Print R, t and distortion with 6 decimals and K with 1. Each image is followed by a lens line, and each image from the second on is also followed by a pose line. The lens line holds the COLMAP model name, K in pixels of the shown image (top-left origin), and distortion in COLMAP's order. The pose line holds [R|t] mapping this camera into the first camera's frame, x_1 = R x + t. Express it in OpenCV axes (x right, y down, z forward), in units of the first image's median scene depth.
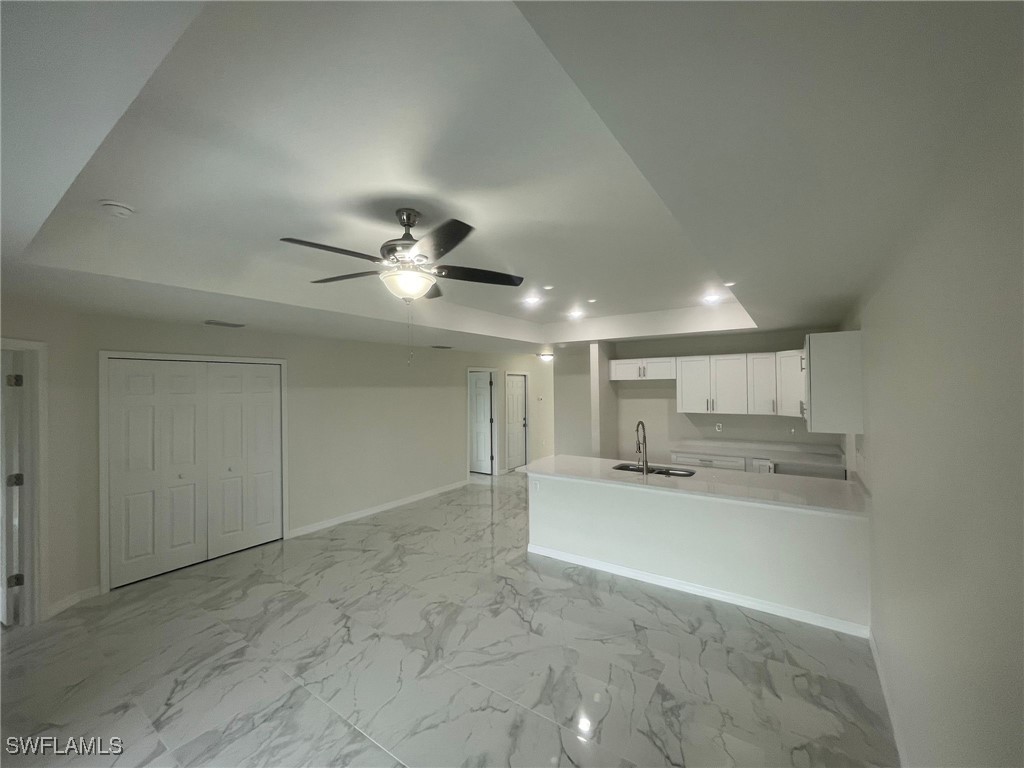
lens RADIAL K [[415.5, 0, 506.8], [0, 415.5, 382.0], [0, 0, 1]] dist [-0.001981, 0.000595]
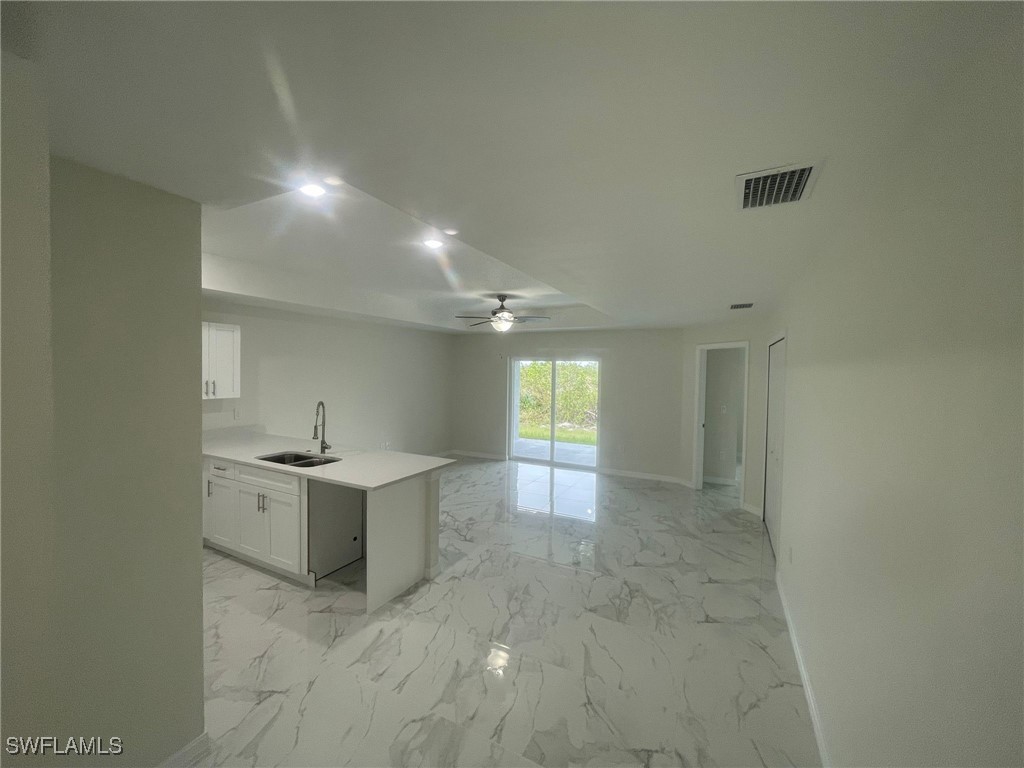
lens RADIAL K [[415.5, 0, 506.8], [0, 415.5, 382.0], [0, 0, 1]] dist [-0.001981, 0.000595]
pose [[-0.991108, -0.001669, -0.133046, 0.035996], [-0.004798, 0.999719, 0.023199, 0.027664], [0.132970, 0.023632, -0.990838, 2.045276]]
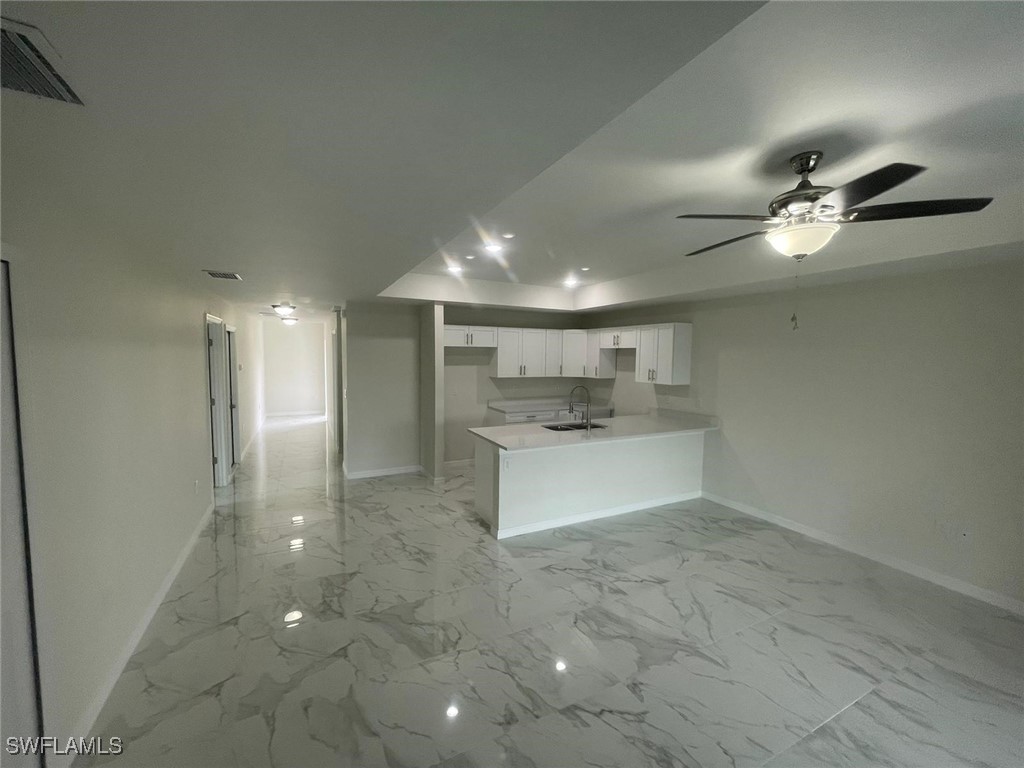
lens RADIAL K [[415.5, 0, 506.8], [0, 415.5, 382.0], [0, 0, 1]] dist [-0.001981, 0.000595]
pose [[0.475056, -0.043421, 0.878883, -0.796592], [-0.026922, 0.997597, 0.063838, 0.020085], [-0.879543, -0.053988, 0.472746, 0.664203]]
